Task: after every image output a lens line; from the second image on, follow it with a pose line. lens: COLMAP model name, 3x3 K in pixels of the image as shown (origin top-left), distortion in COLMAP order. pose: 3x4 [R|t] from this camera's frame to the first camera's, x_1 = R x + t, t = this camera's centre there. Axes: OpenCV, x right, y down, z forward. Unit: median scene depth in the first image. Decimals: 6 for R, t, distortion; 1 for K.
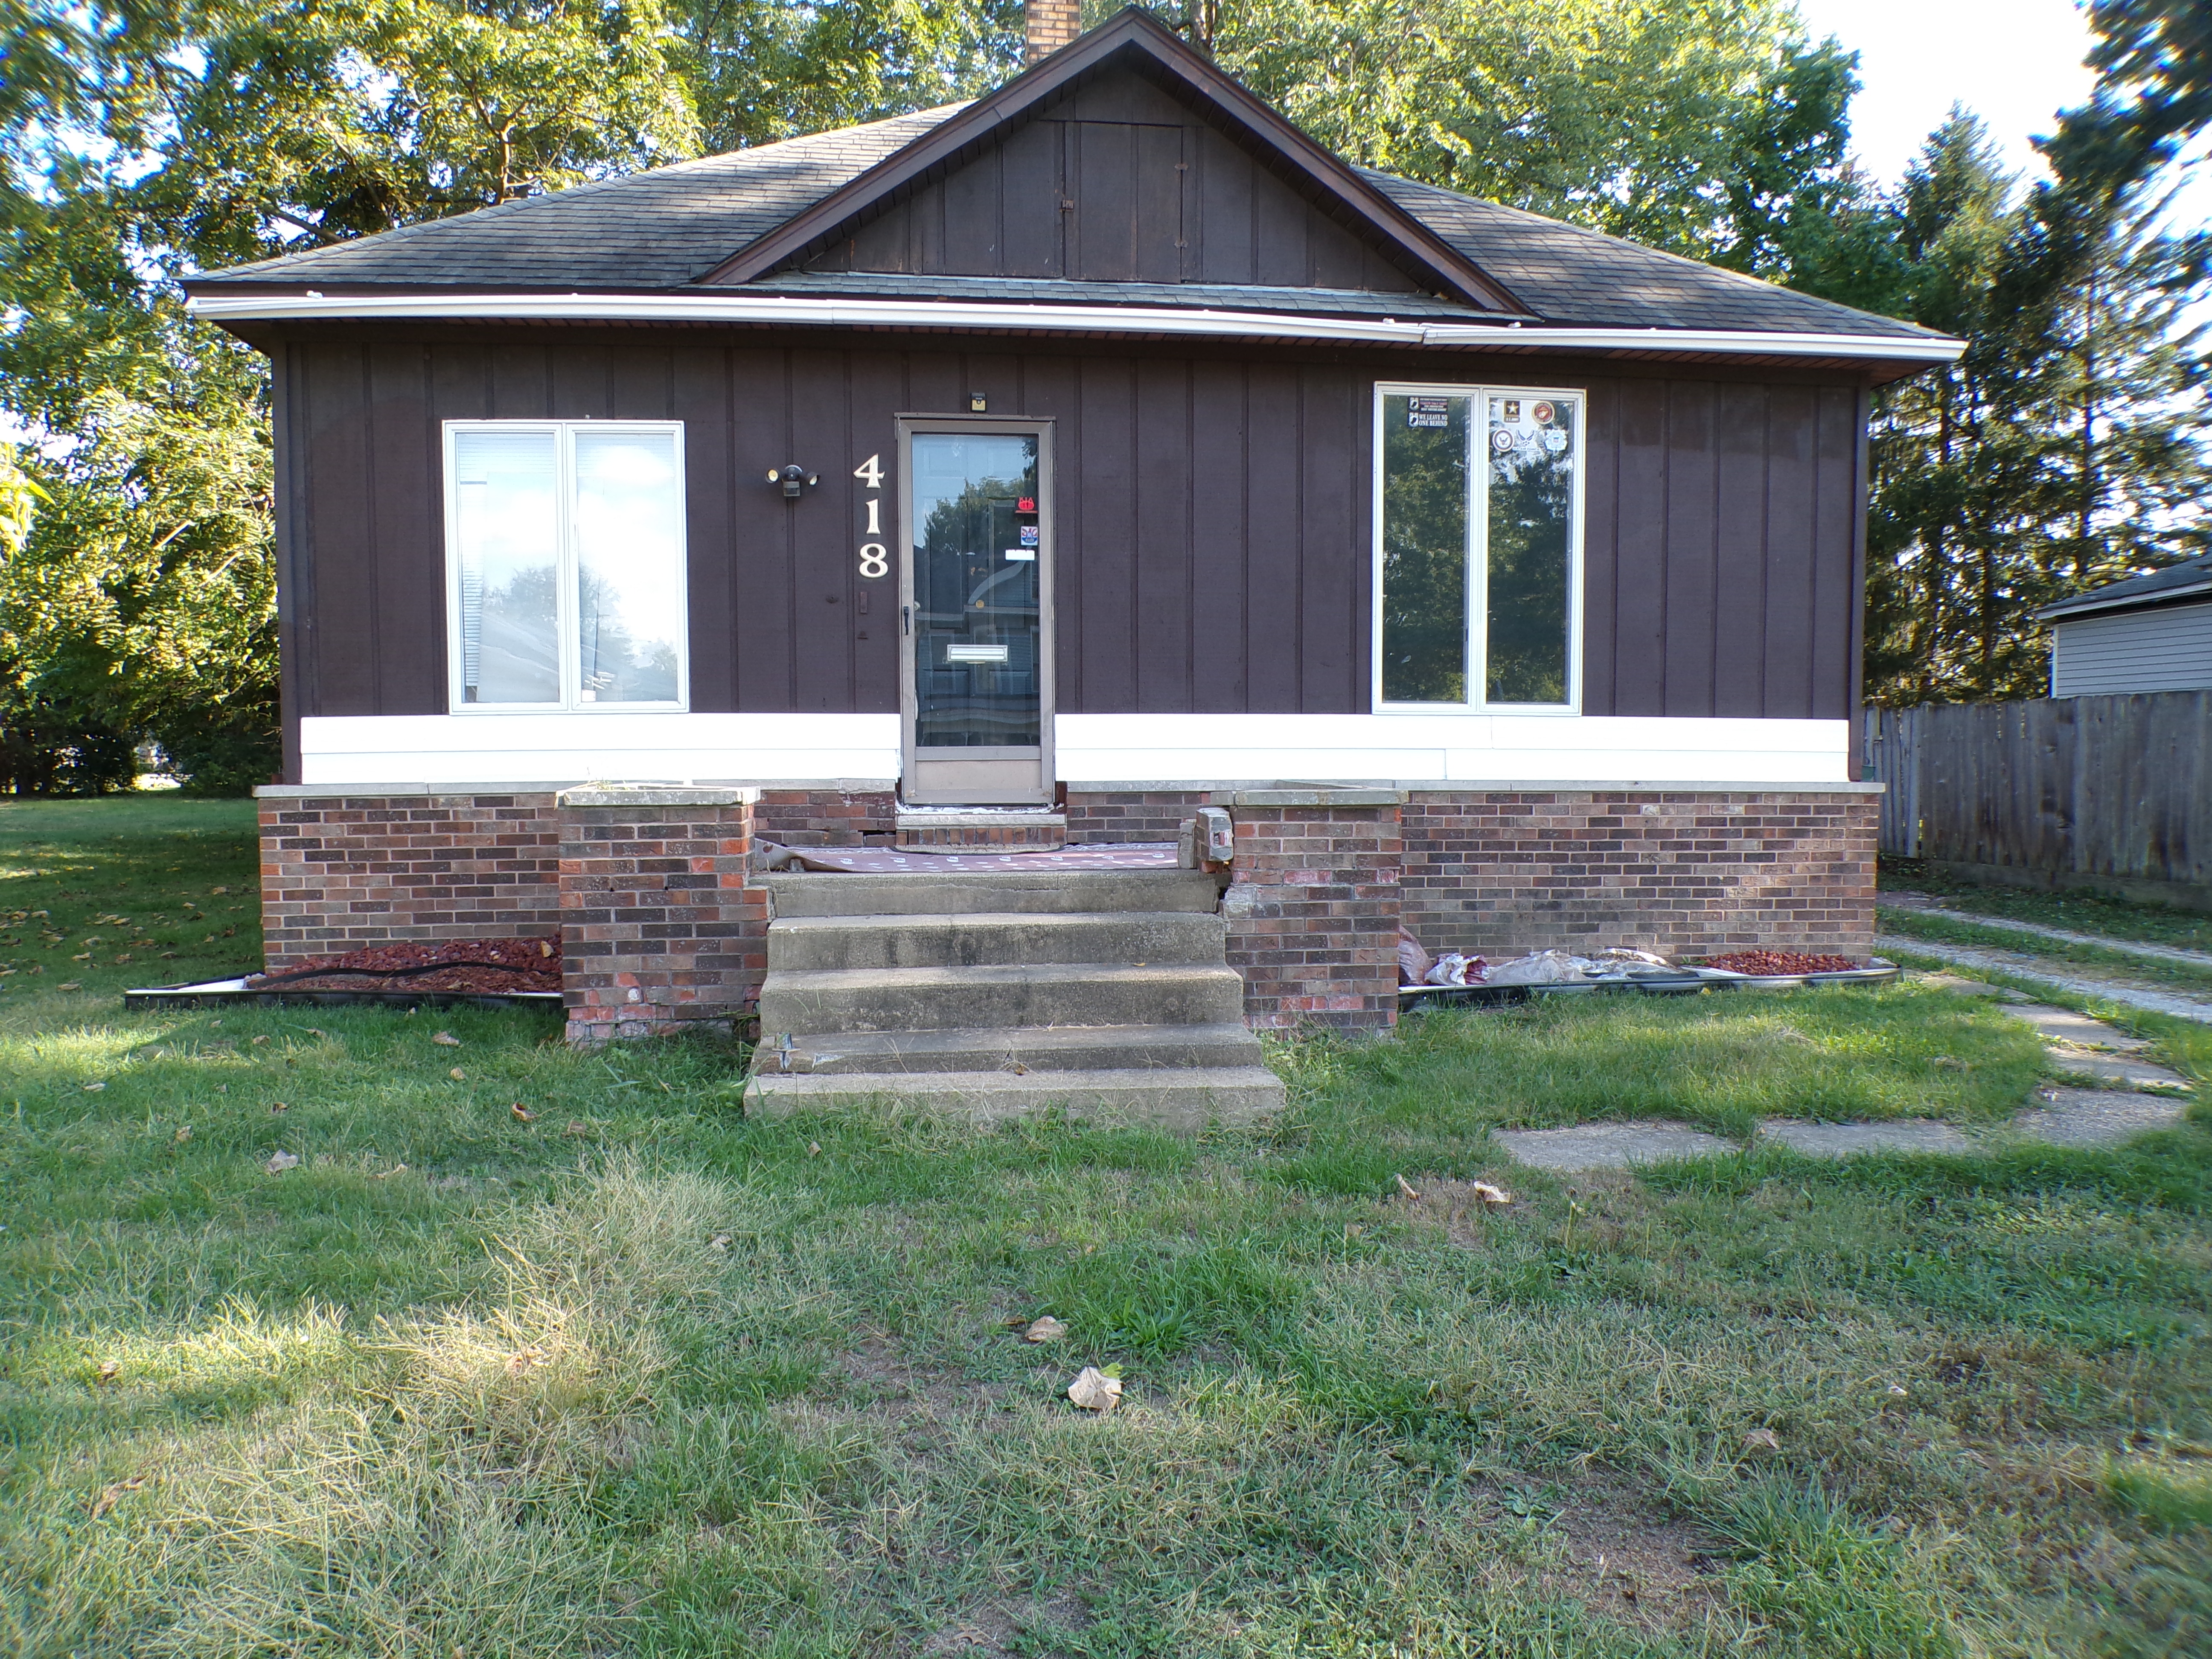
lens RADIAL K [[1550.5, 0, 1112.4], [0, 1550.5, 863.2], [0, 0, 1]] dist [-0.080150, 0.024506]
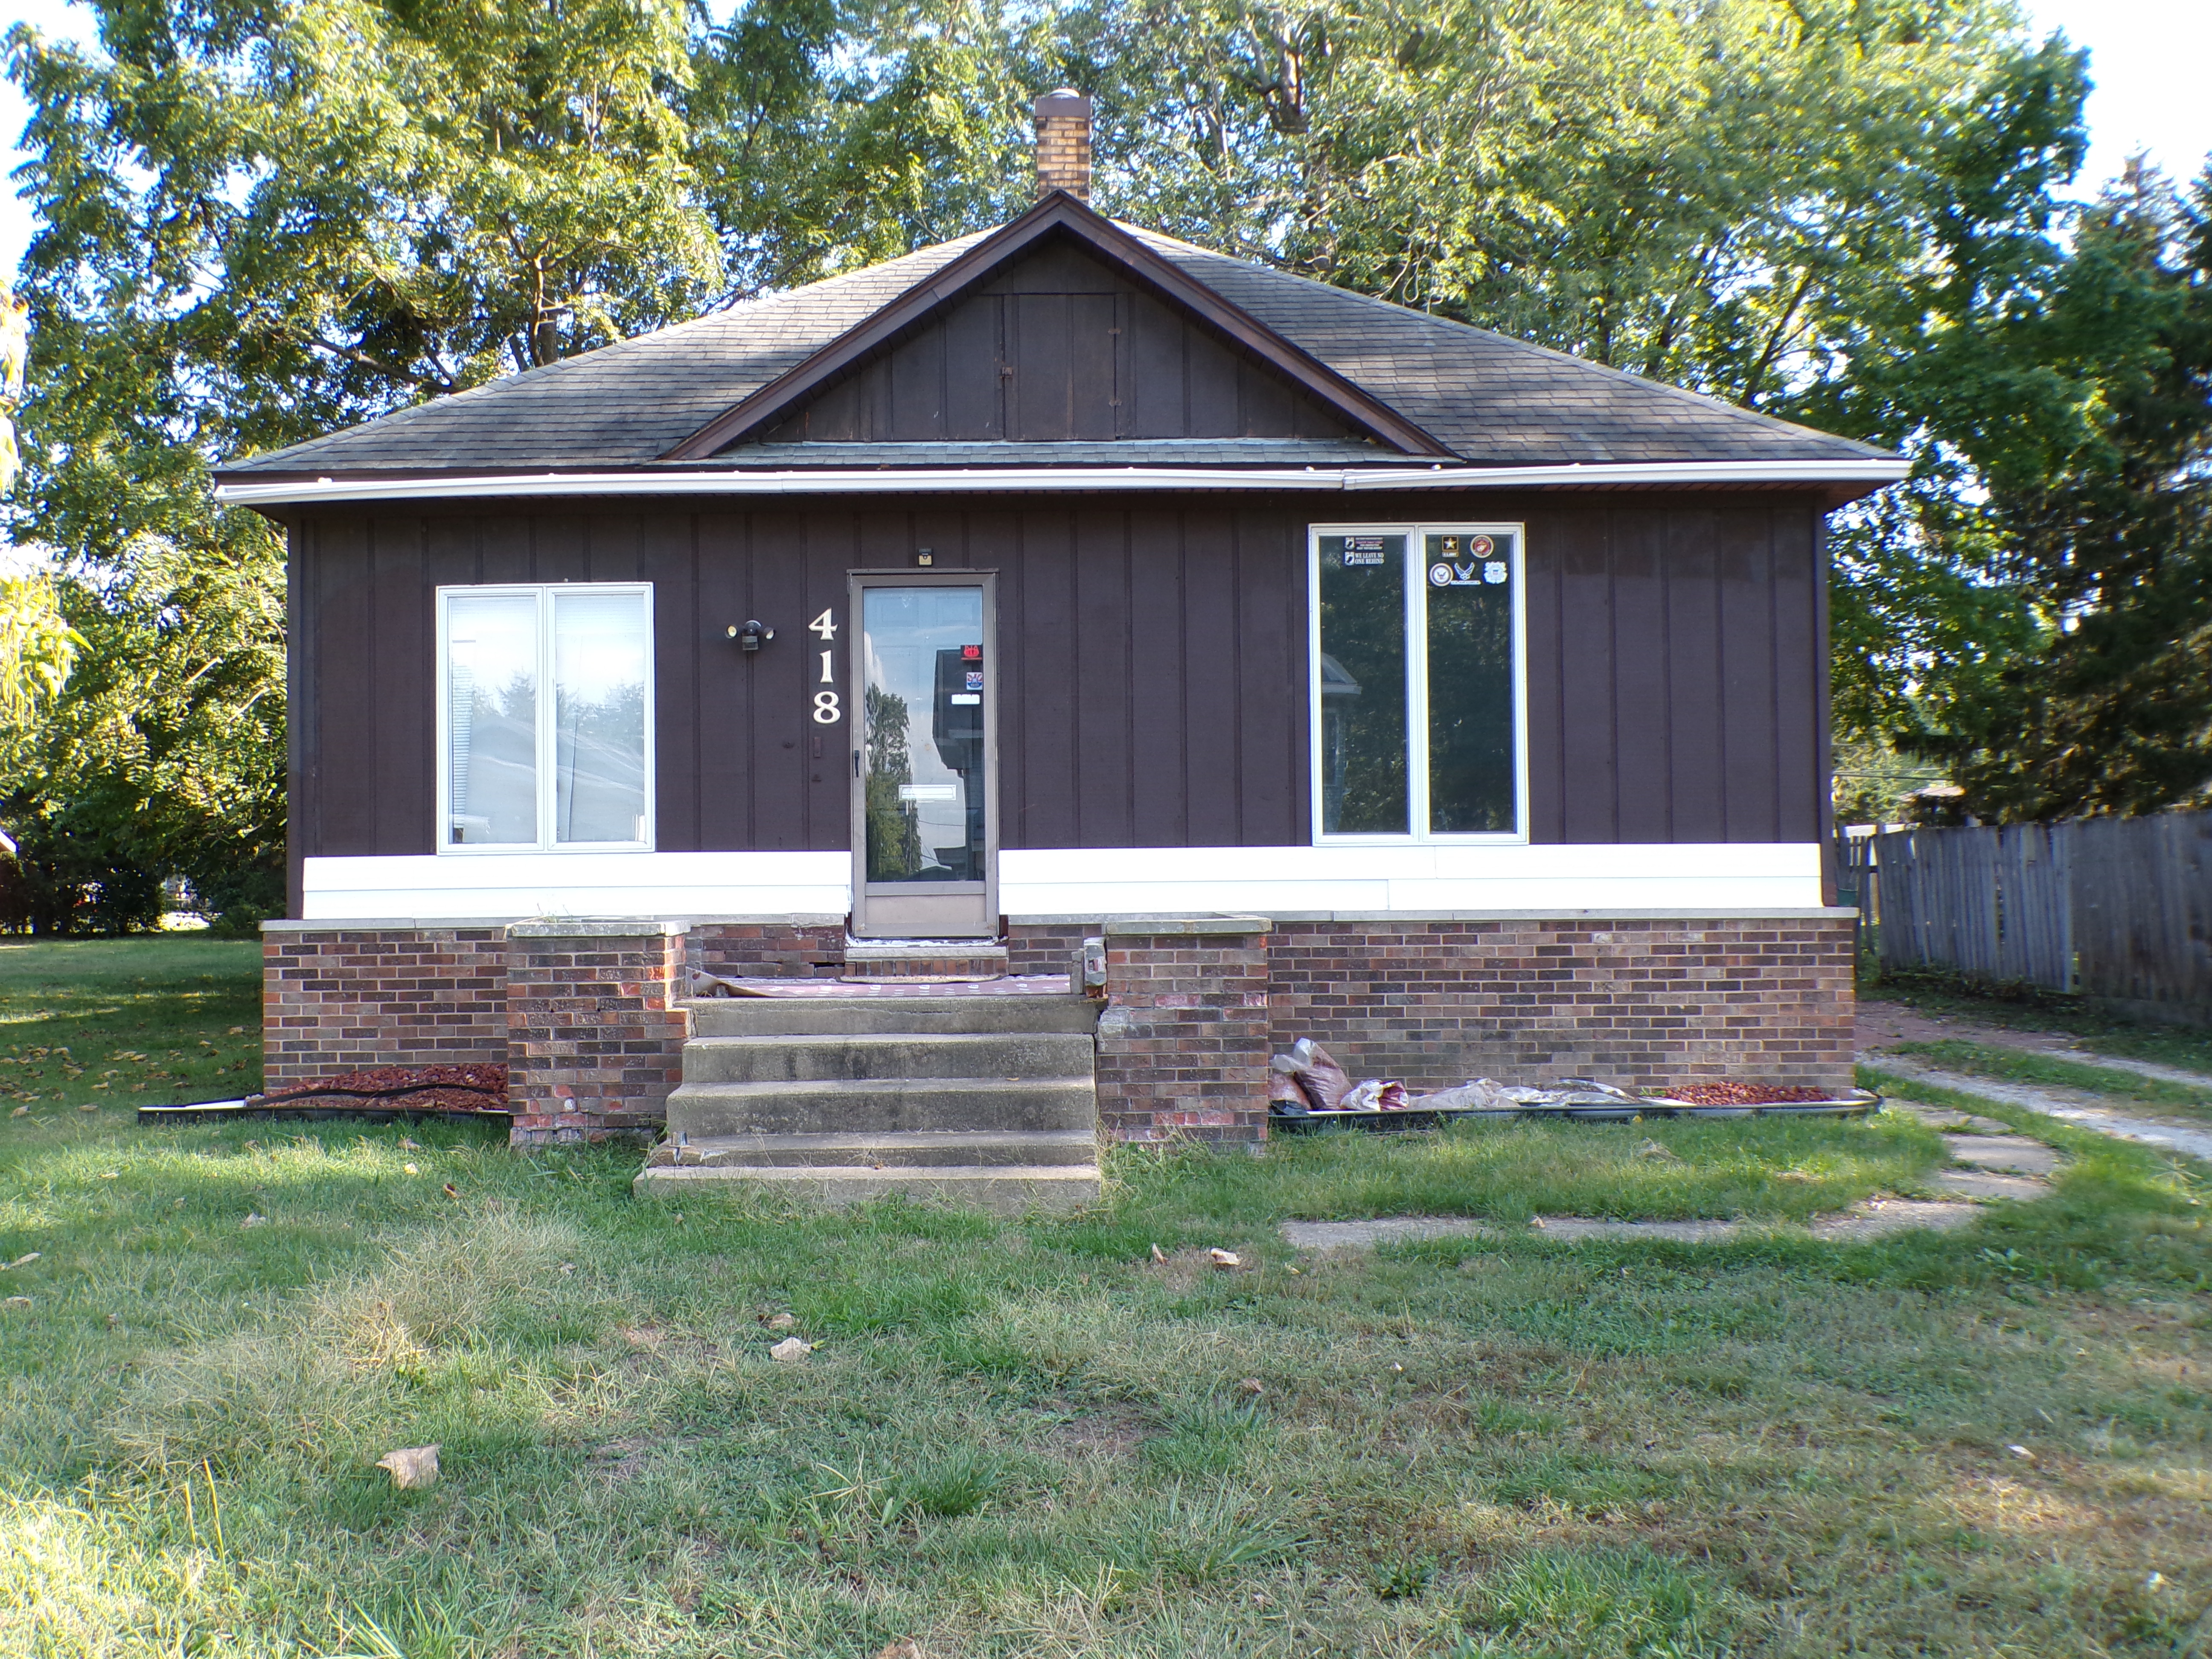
lens RADIAL K [[1916.4, 0, 1106.0], [0, 1916.4, 829.5], [0, 0, 1]] dist [-0.064530, 0.010411]
pose [[0.993819, -0.012126, -0.110344, 0.178326], [0.001167, 0.995103, -0.098841, 0.017563], [0.111002, 0.098102, 0.988966, -0.269551]]
